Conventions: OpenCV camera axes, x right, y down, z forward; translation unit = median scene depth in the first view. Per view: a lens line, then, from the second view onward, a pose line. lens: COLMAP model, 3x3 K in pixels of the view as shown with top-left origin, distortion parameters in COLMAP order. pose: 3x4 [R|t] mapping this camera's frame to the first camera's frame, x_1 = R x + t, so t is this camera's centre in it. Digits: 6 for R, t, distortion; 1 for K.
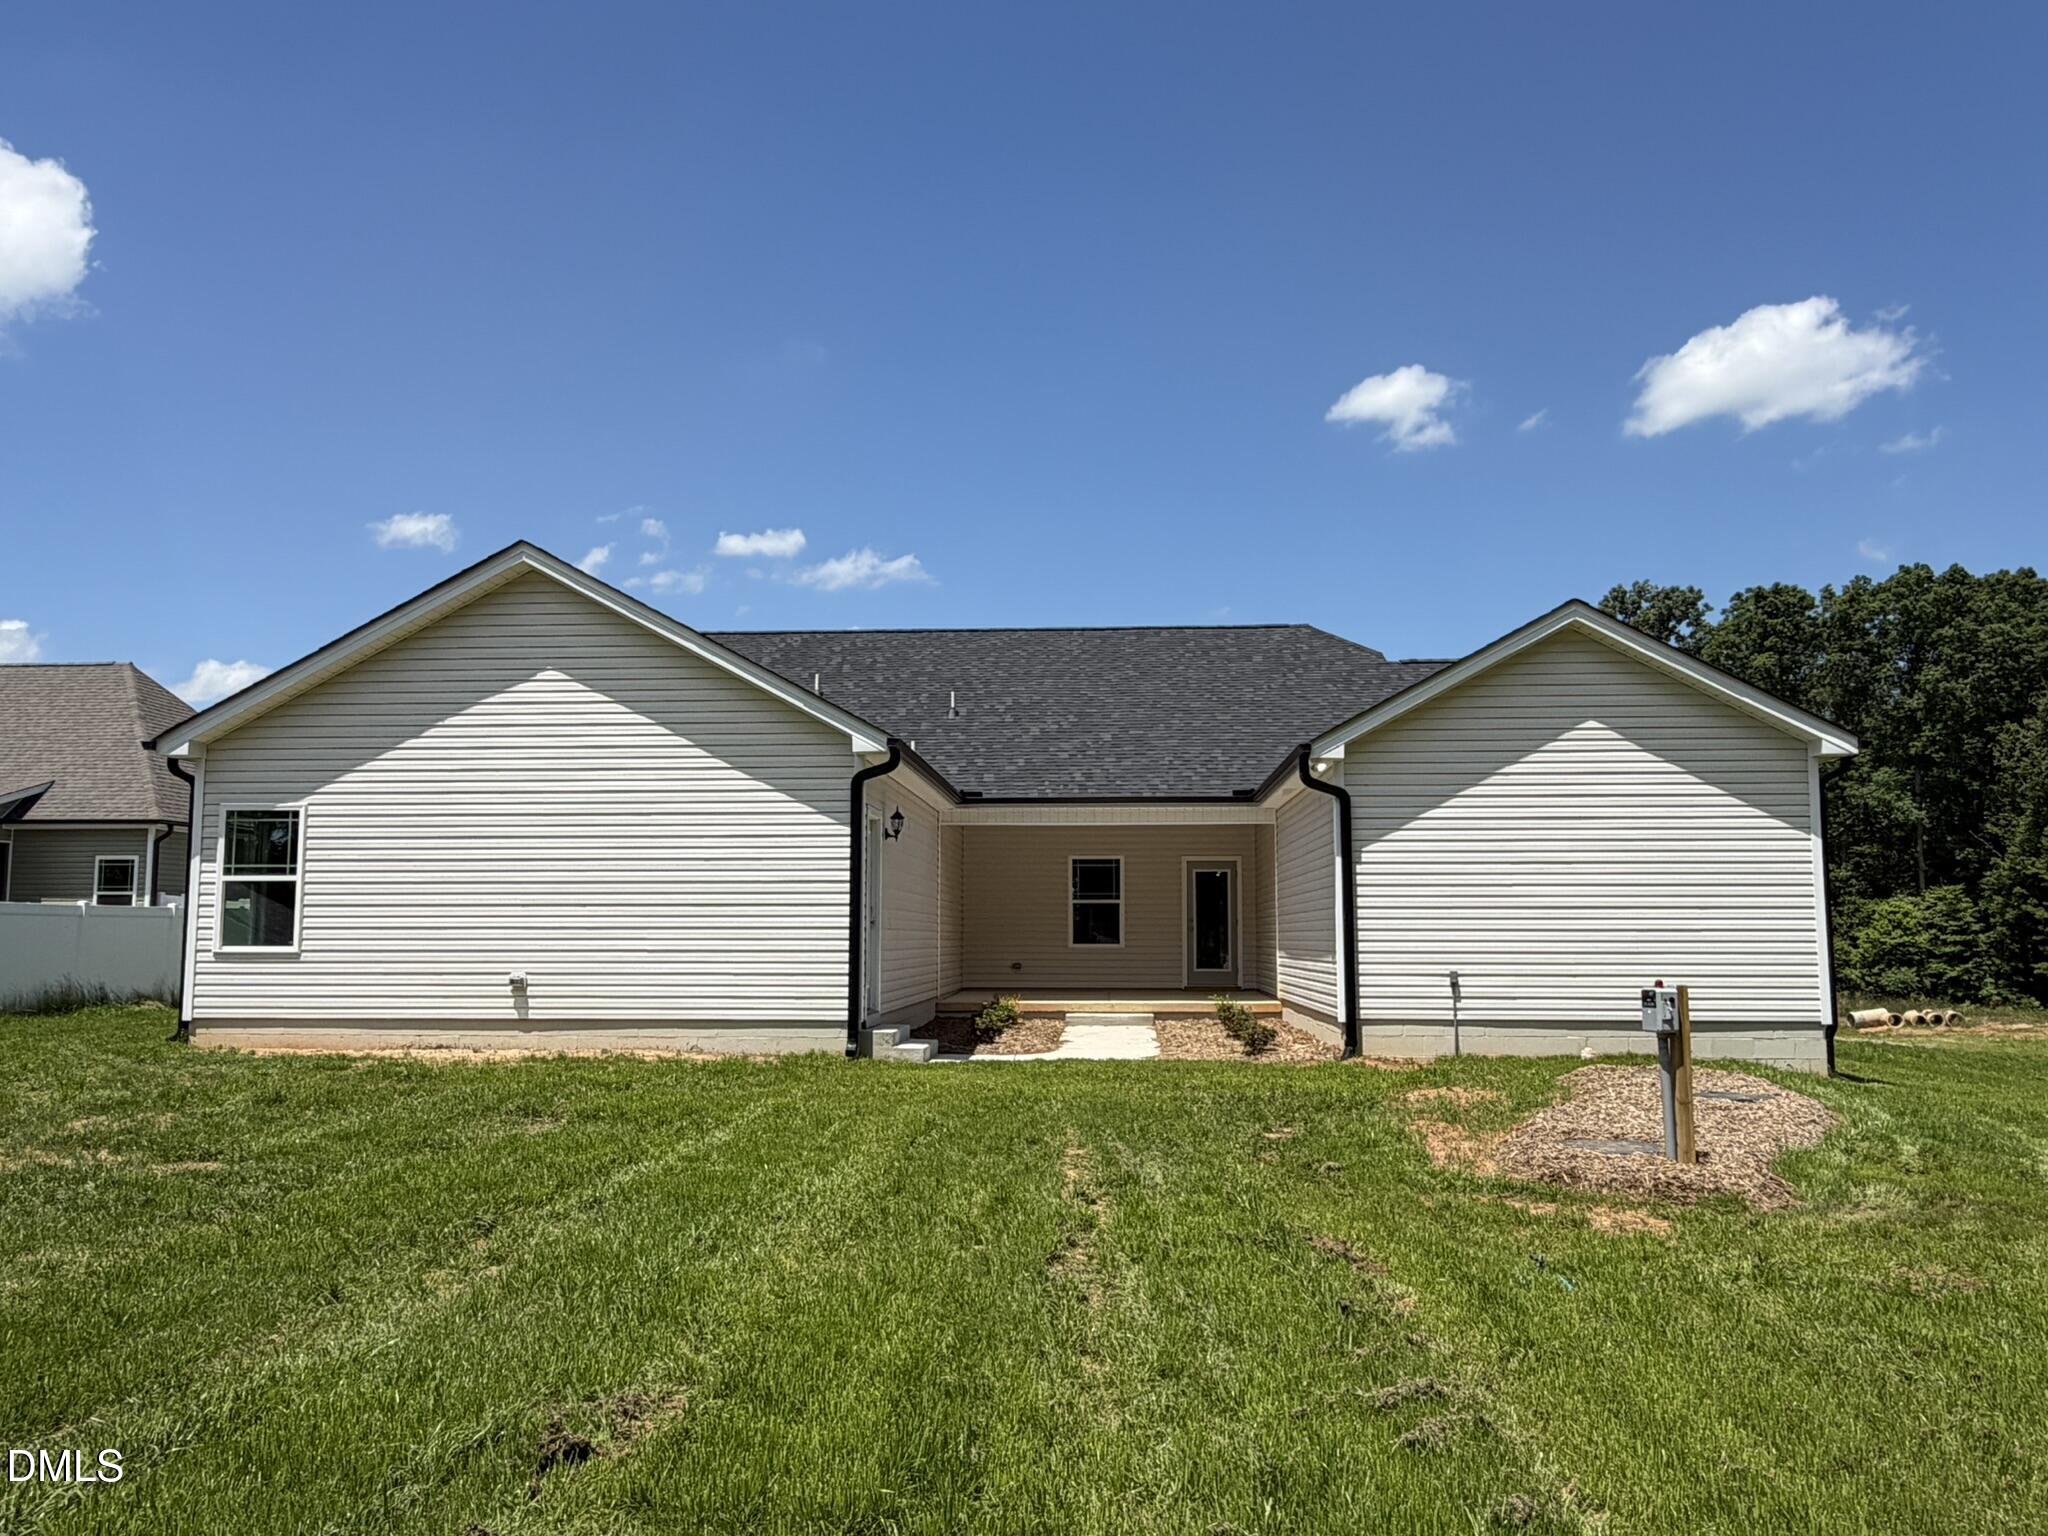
lens RADIAL K [[1447.8, 0, 1022.4], [0, 1447.8, 774.0], [0, 0, 1]] dist [0.004084, 0.000578]
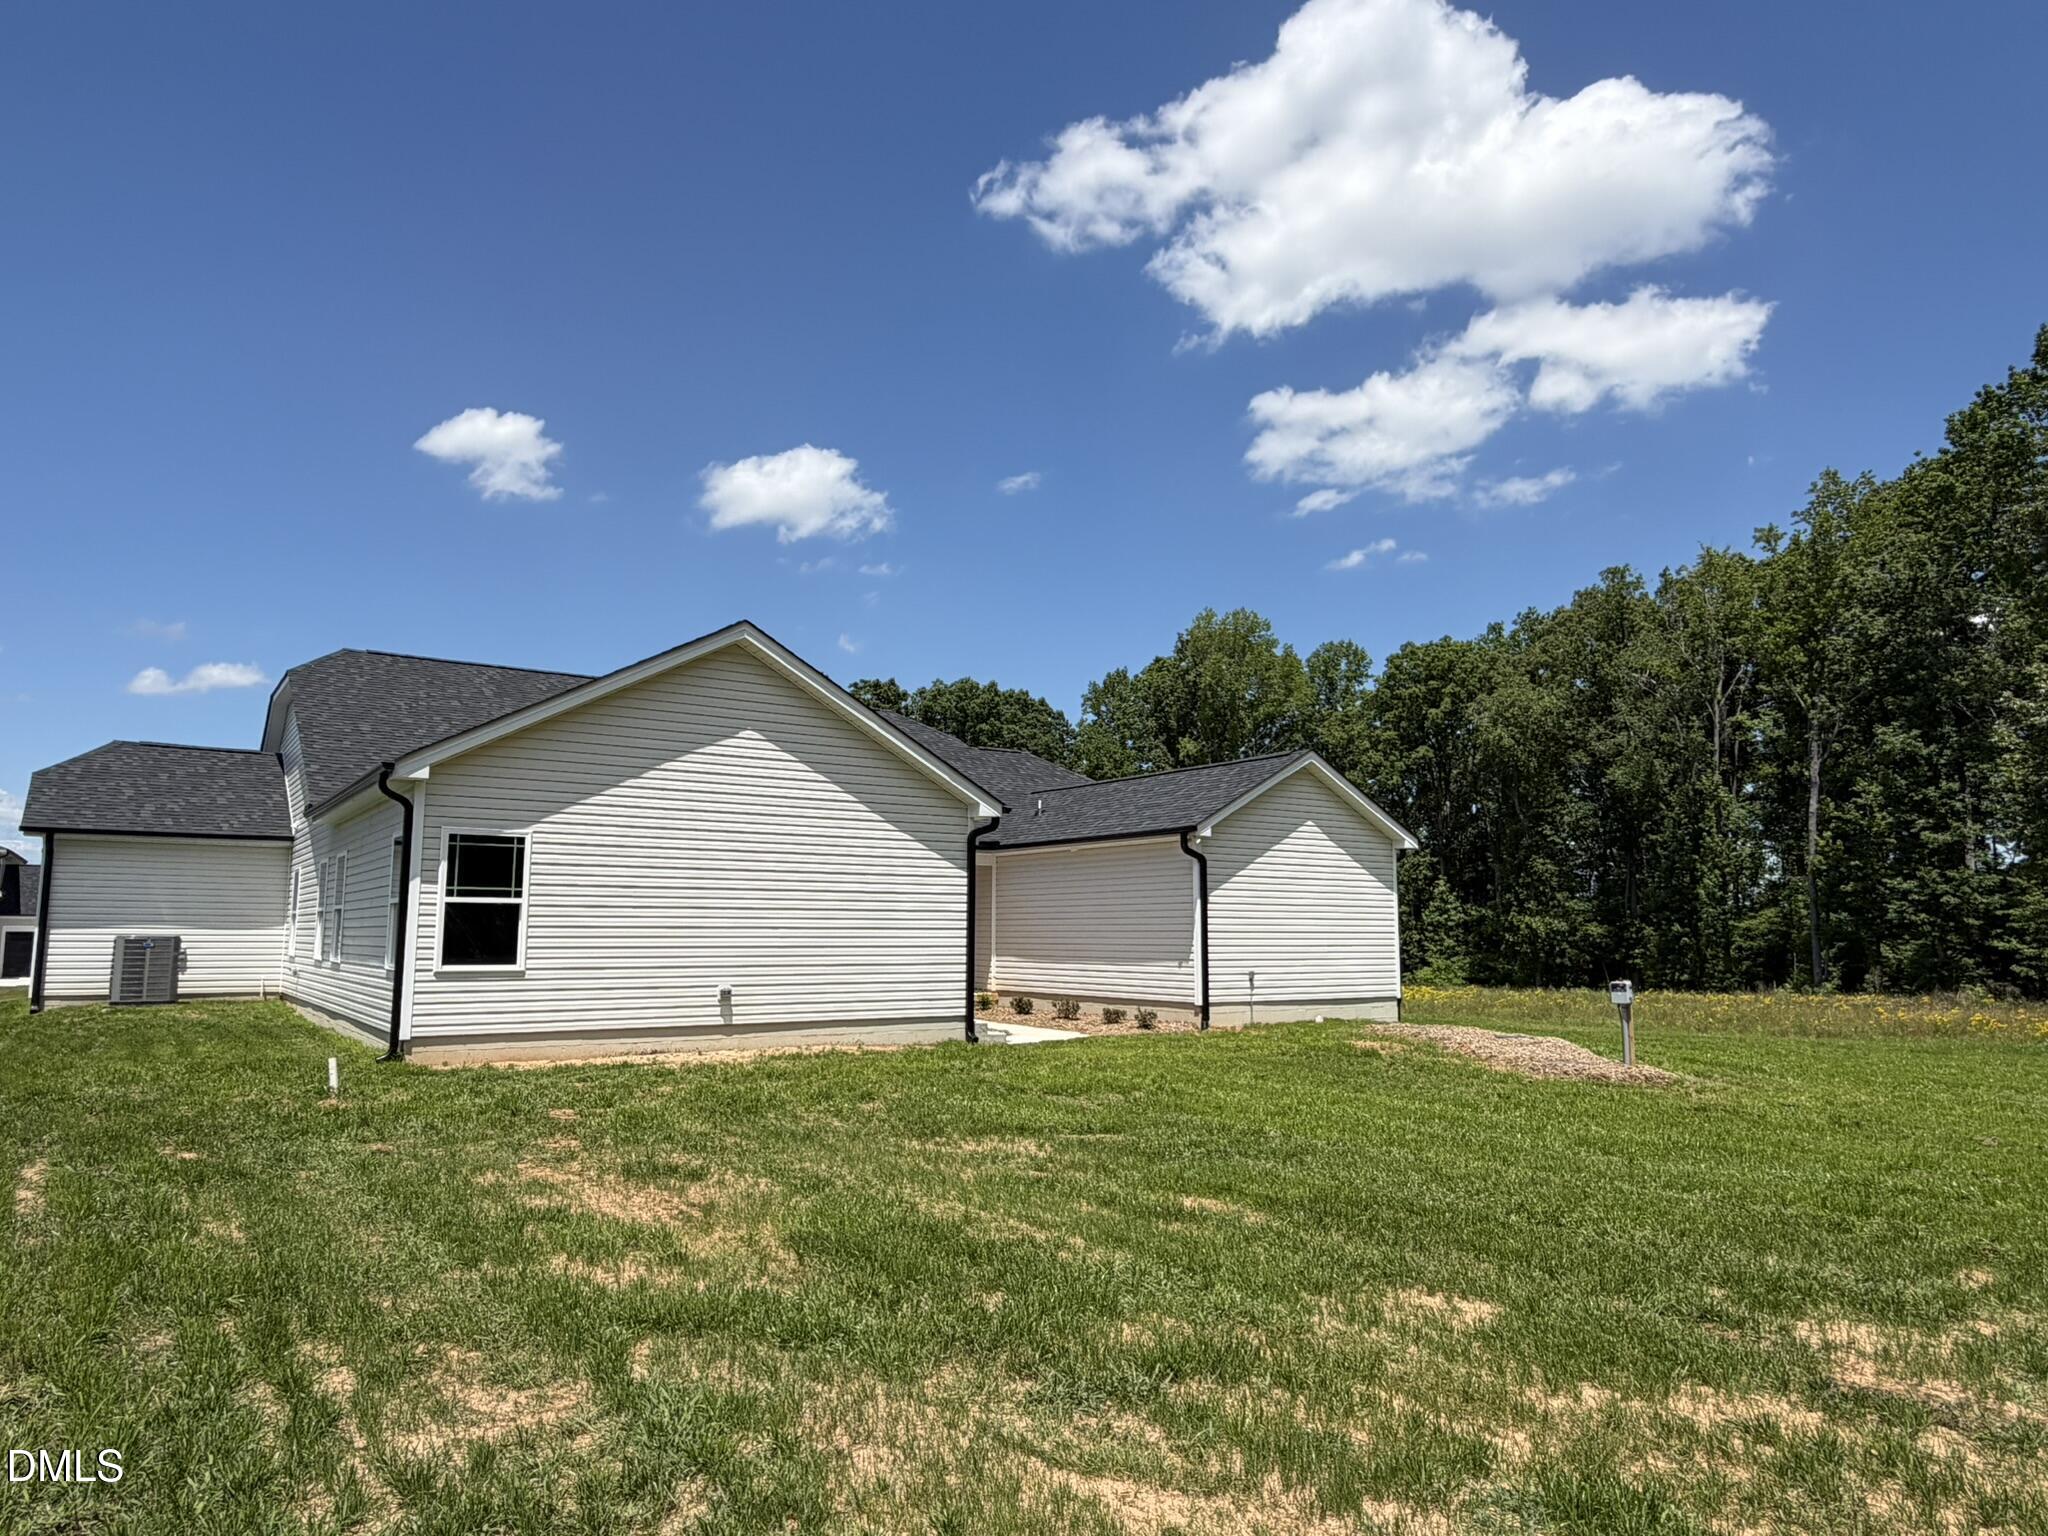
lens RADIAL K [[1293.4, 0, 1024.9], [0, 1293.4, 765.4], [0, 0, 1]] dist [-0.018138, 0.000315]
pose [[0.782714, 0.081972, 0.616959, -0.804461], [-0.063702, 0.996634, -0.051600, -0.002162], [-0.619113, 0.001087, 0.785302, 0.024402]]
